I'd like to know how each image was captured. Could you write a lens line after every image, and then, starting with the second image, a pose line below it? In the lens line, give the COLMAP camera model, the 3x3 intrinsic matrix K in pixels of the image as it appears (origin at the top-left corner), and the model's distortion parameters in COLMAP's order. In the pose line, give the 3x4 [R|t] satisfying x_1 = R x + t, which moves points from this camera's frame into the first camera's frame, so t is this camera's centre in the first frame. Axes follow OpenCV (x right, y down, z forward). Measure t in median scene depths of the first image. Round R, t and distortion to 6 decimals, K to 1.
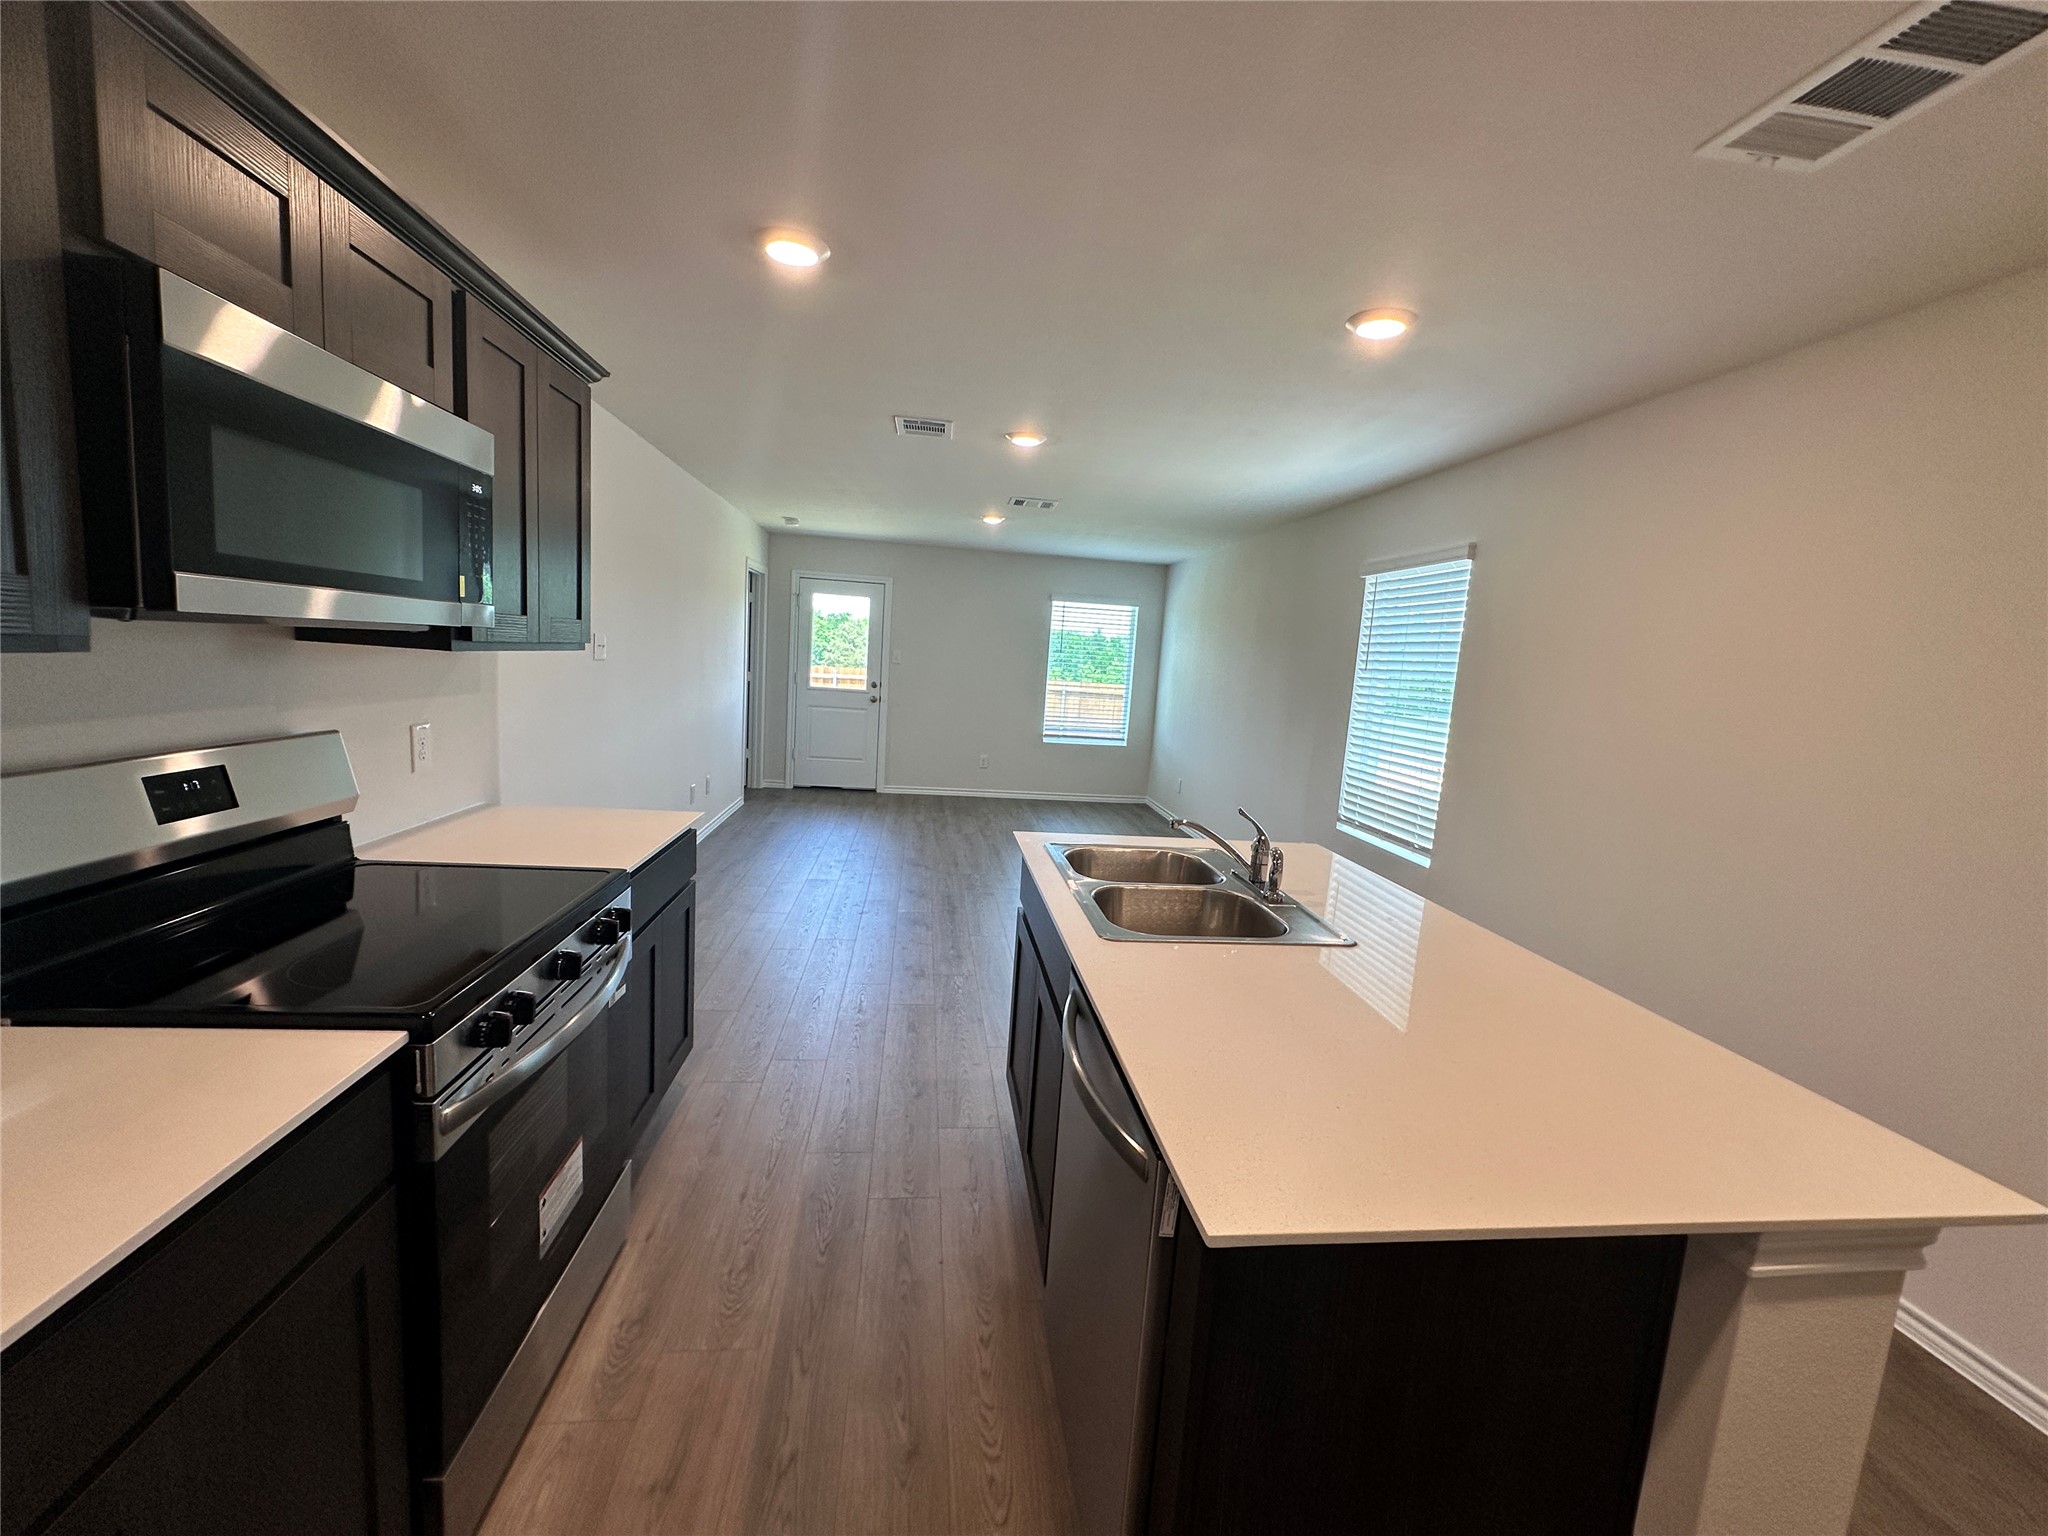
lens RADIAL K [[816.0, 0, 1031.9], [0, 816.0, 763.3], [0, 0, 1]] dist [0.003573, -0.000018]
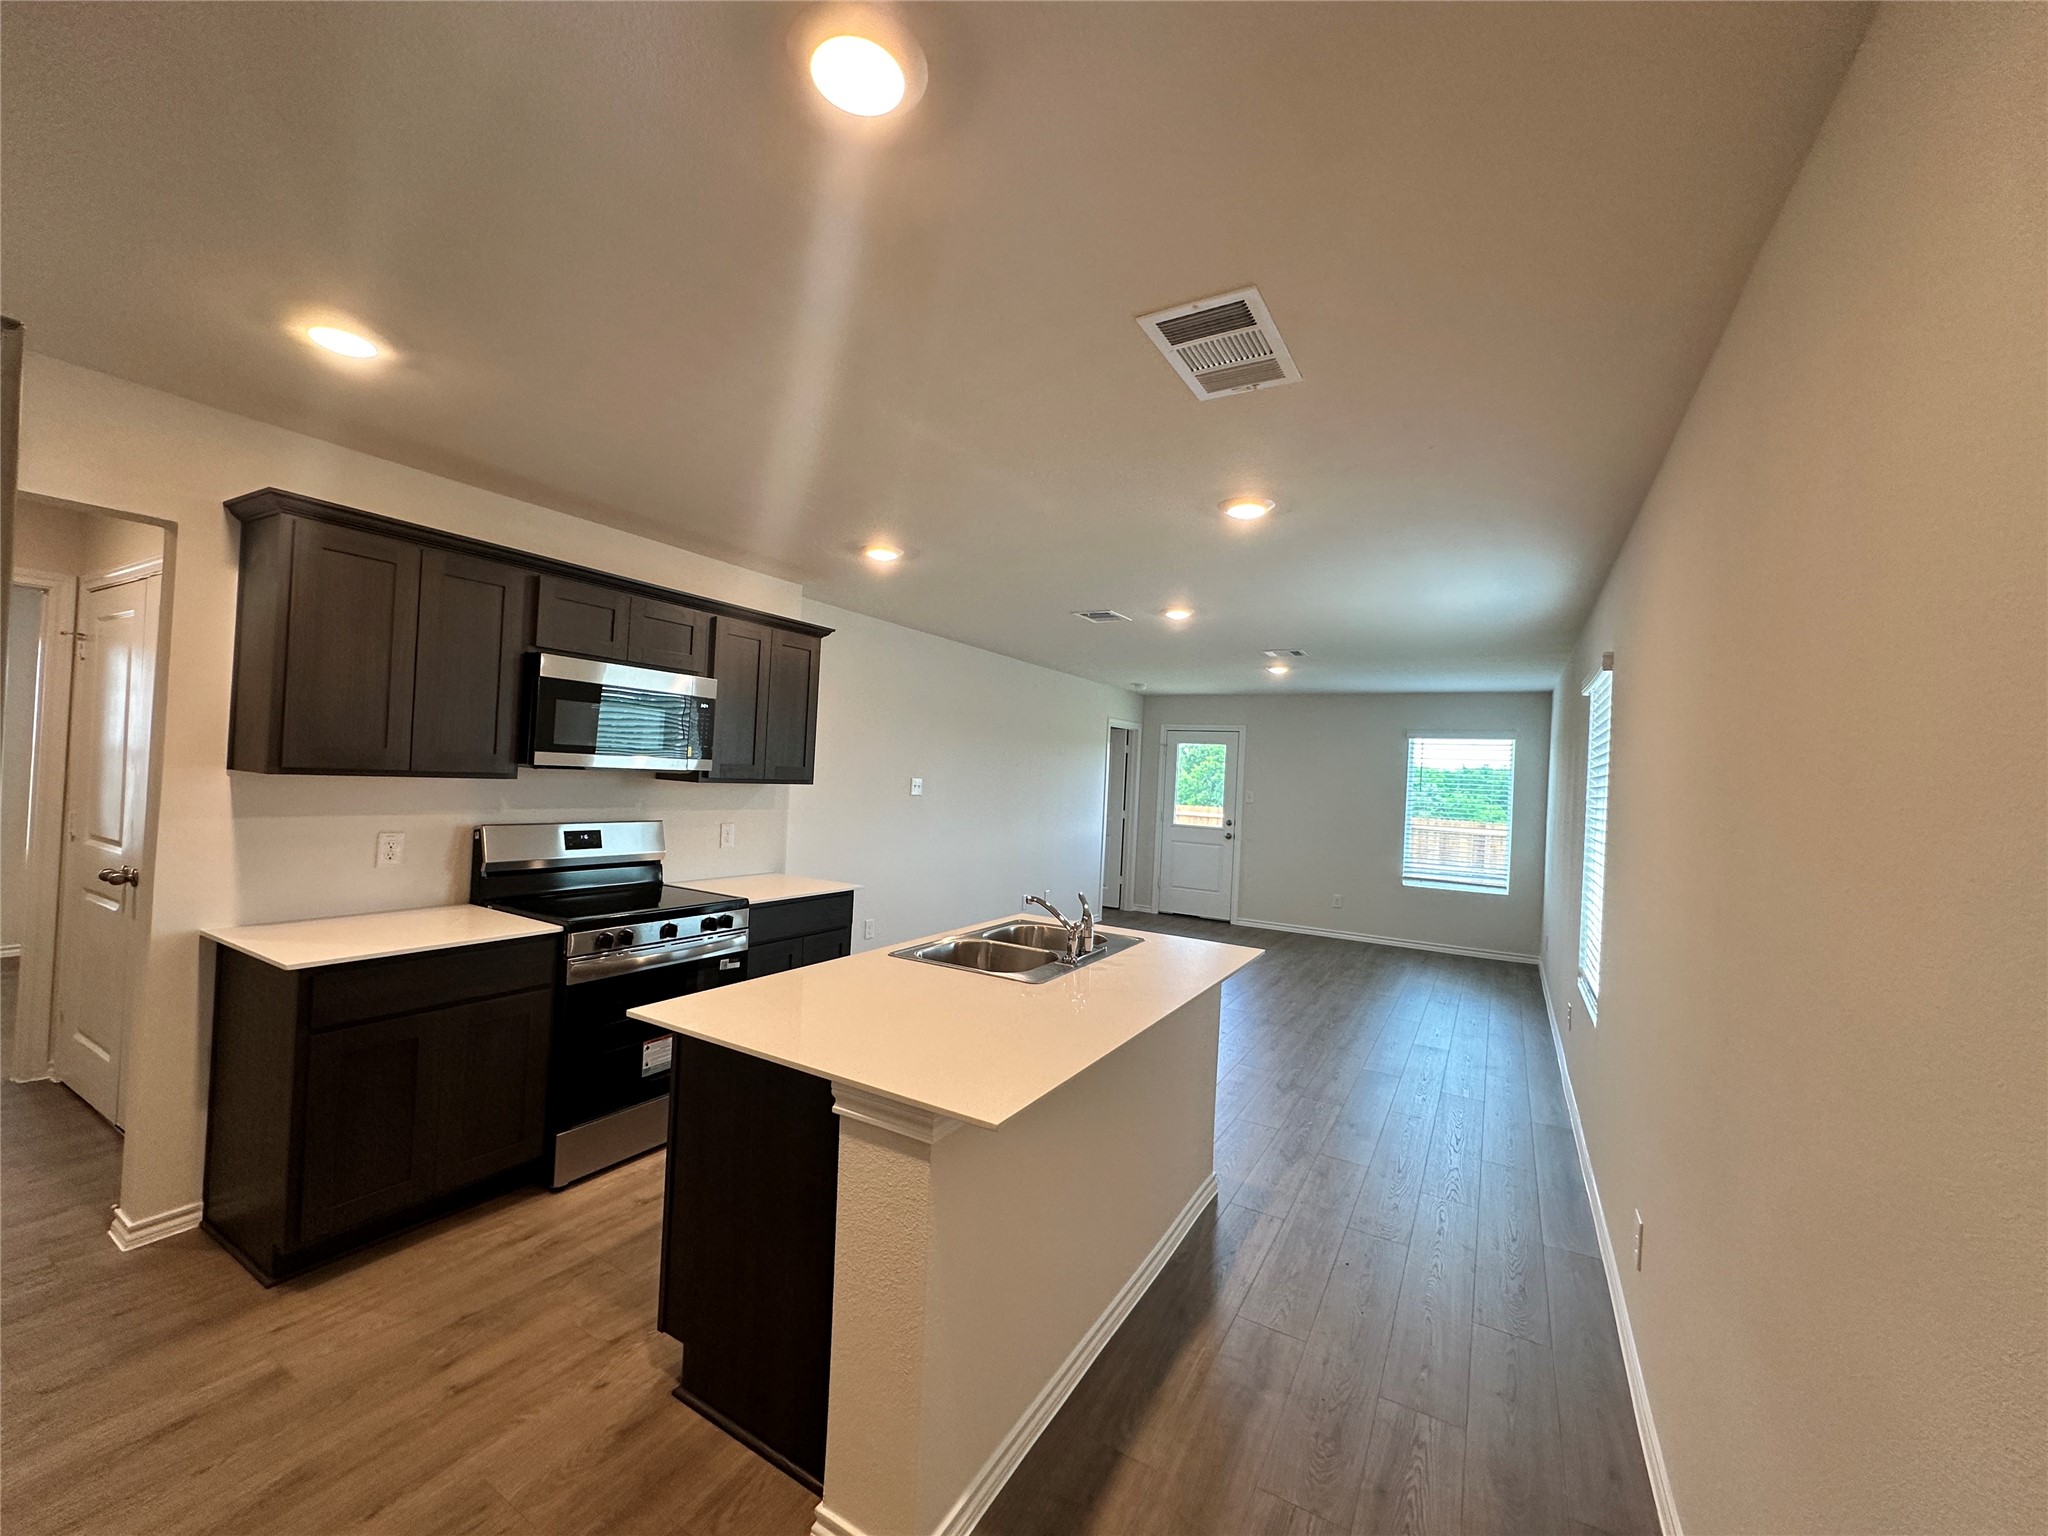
lens RADIAL K [[816.0, 0, 1028.2], [0, 816.0, 768.9], [0, 0, 1]] dist [0.003573, -0.000018]
pose [[0.796911, -0.031468, -0.603277, 0.259866], [-0.074367, 0.985936, -0.149664, 0.016248], [0.599502, 0.164133, 0.783363, -0.025571]]
